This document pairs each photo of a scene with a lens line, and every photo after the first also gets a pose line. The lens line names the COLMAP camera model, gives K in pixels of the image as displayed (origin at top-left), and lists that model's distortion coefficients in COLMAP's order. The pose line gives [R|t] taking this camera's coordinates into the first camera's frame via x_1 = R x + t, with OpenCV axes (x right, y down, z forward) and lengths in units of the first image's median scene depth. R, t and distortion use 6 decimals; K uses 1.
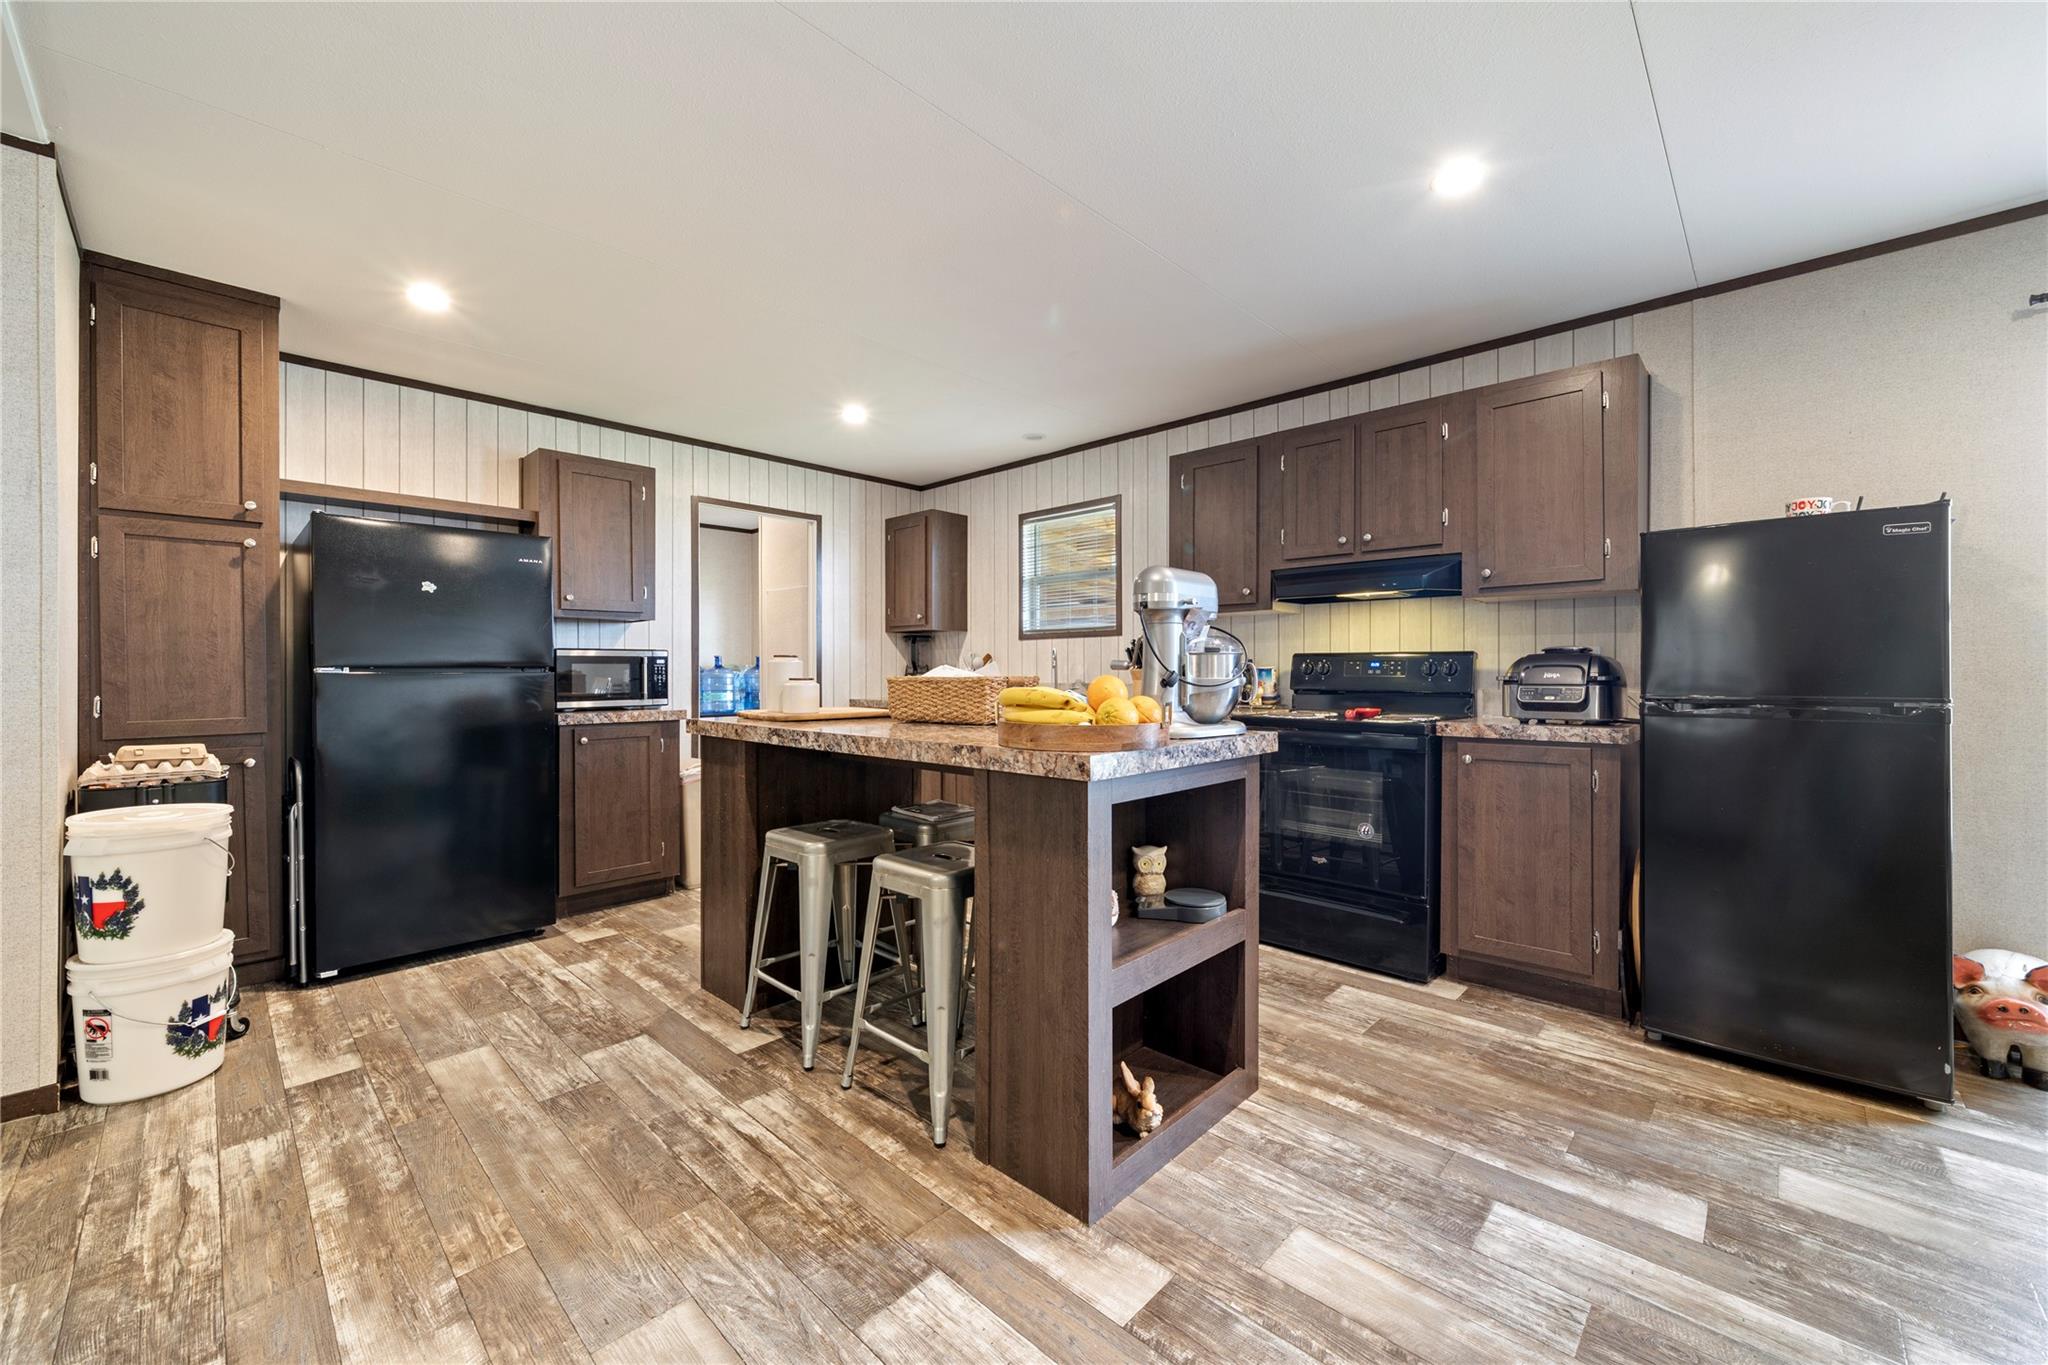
lens RADIAL K [[802.5, 0, 1007.0], [0, 802.5, 668.9], [0, 0, 1]] dist [-0.001238, 0.000052]
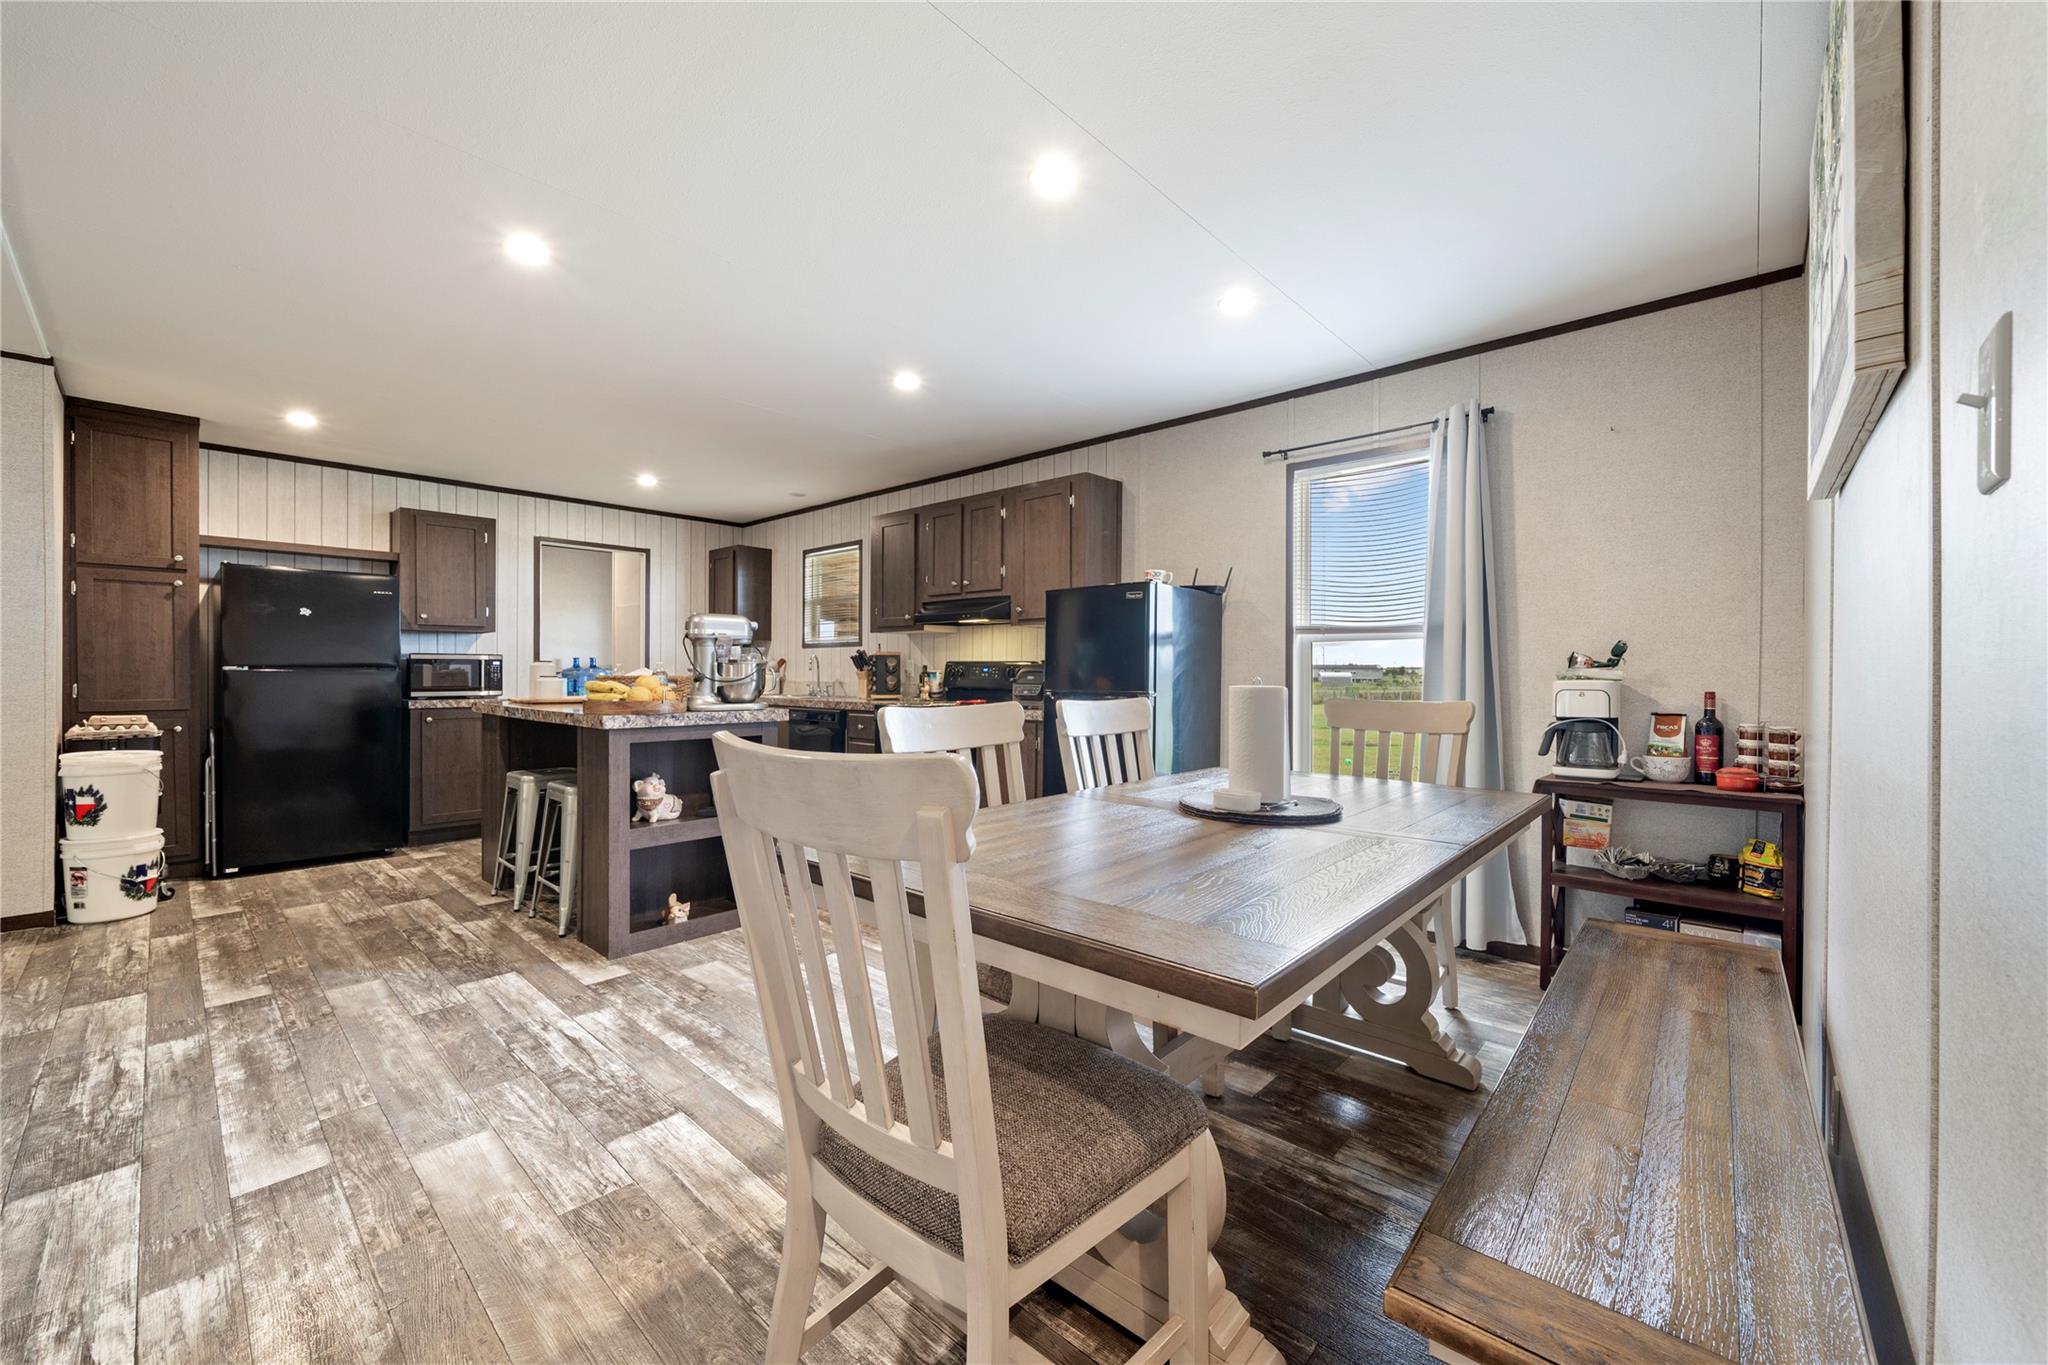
lens RADIAL K [[802.5, 0, 1006.5], [0, 802.5, 674.4], [0, 0, 1]] dist [-0.001238, 0.000052]
pose [[0.999679, 0.007671, 0.024150, 0.606048], [-0.007804, 0.999955, 0.005414, -0.006627], [-0.024107, -0.005601, 0.999694, -0.571956]]
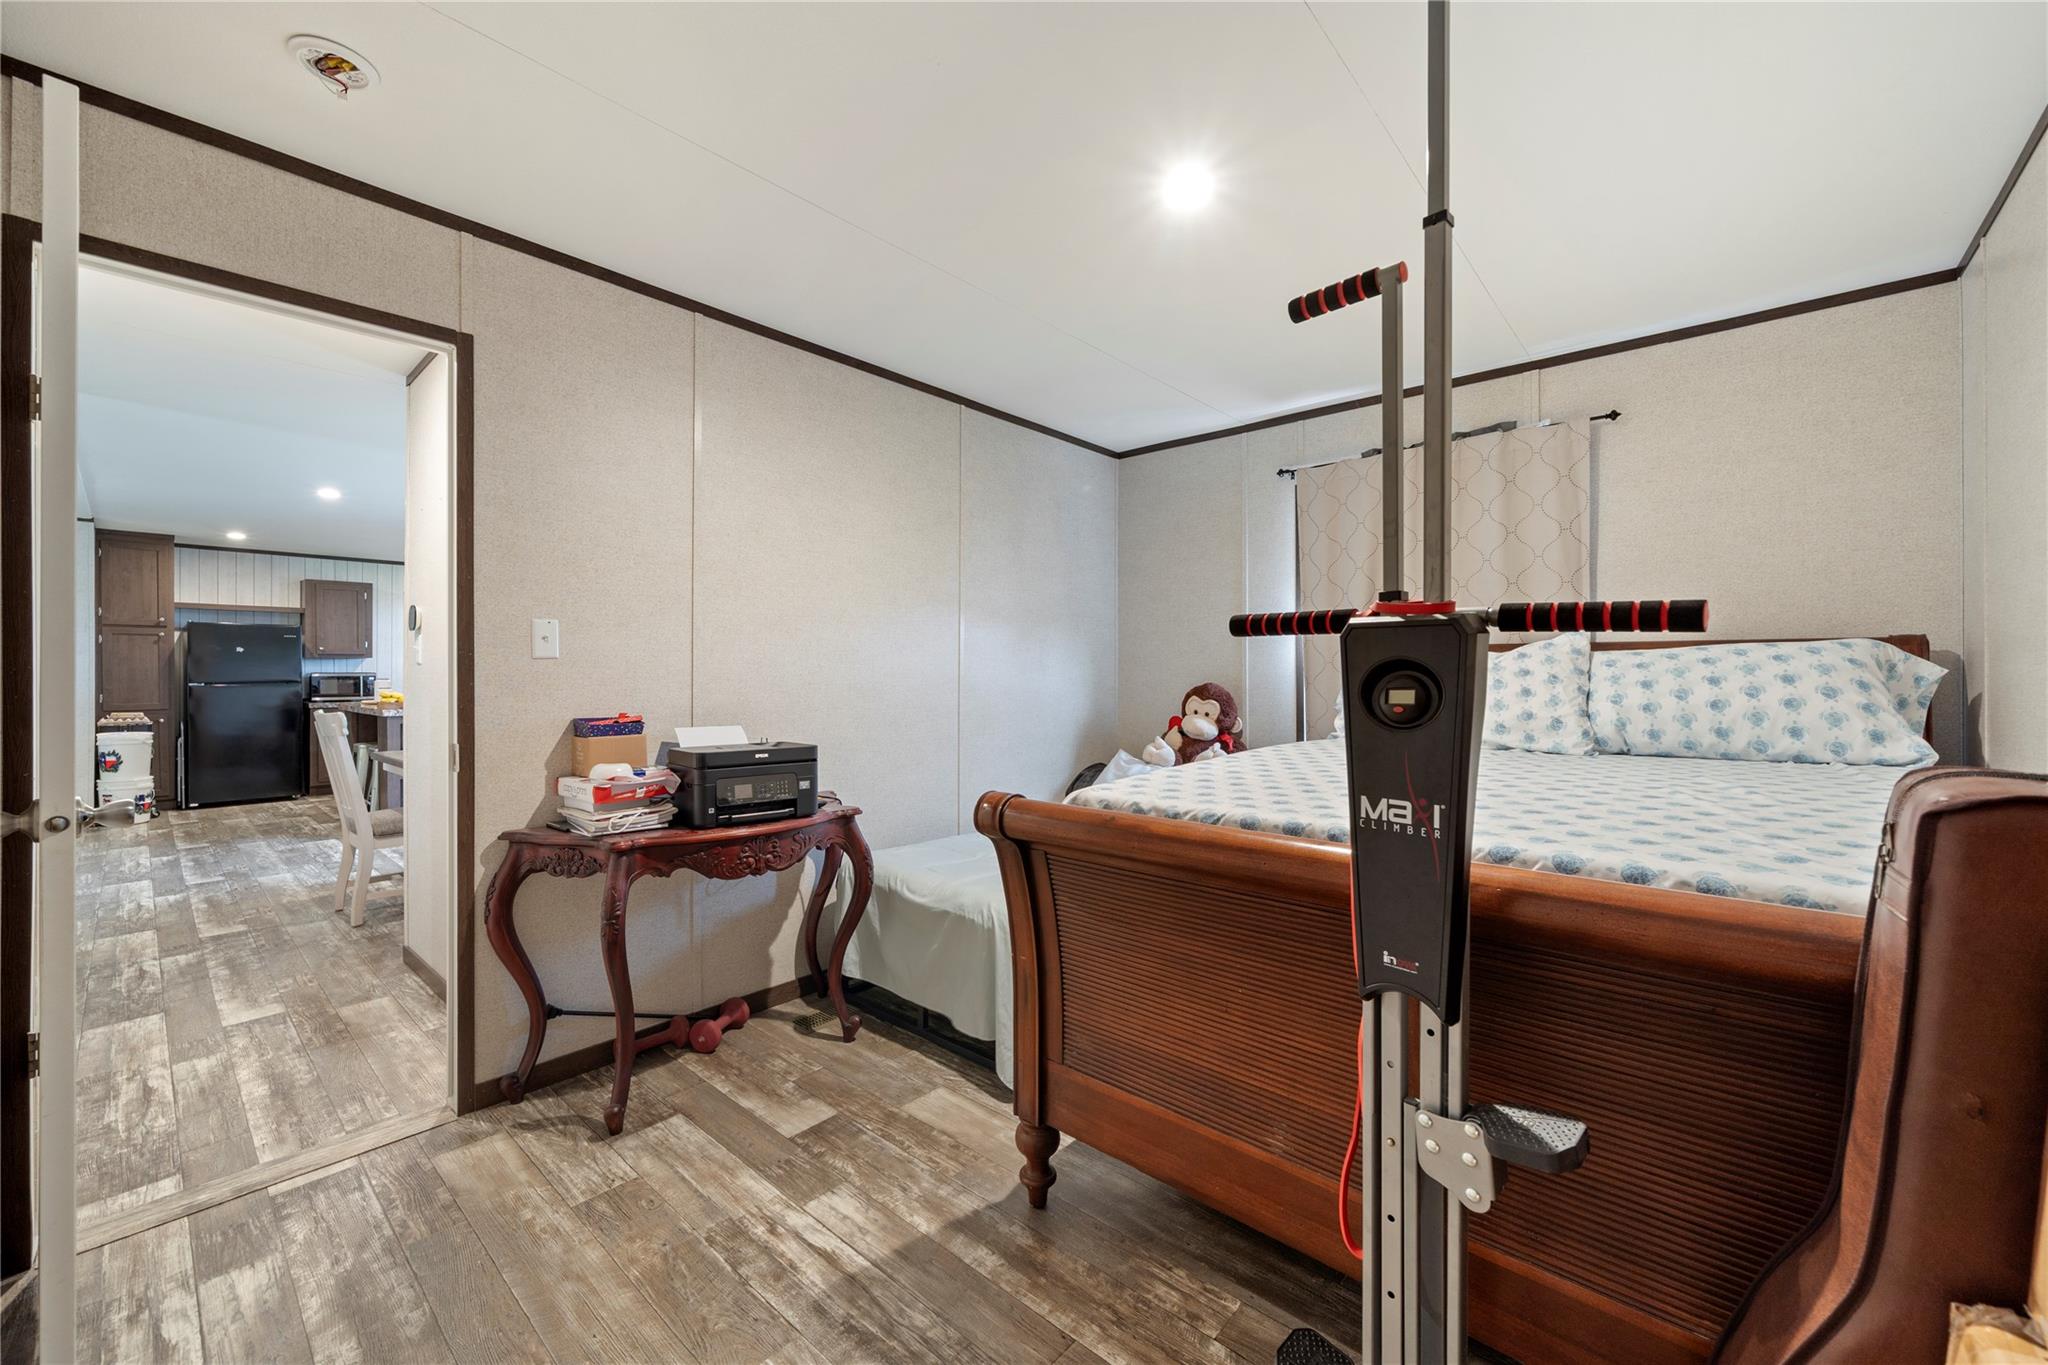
lens RADIAL K [[802.5, 0, 1013.6], [0, 802.5, 670.8], [0, 0, 1]] dist [-0.001238, 0.000052]
pose [[0.999059, 0.003086, 0.043251, 1.732205], [-0.003119, 0.999995, 0.000690, -0.054324], [-0.043248, -0.000824, 0.999064, -1.743539]]
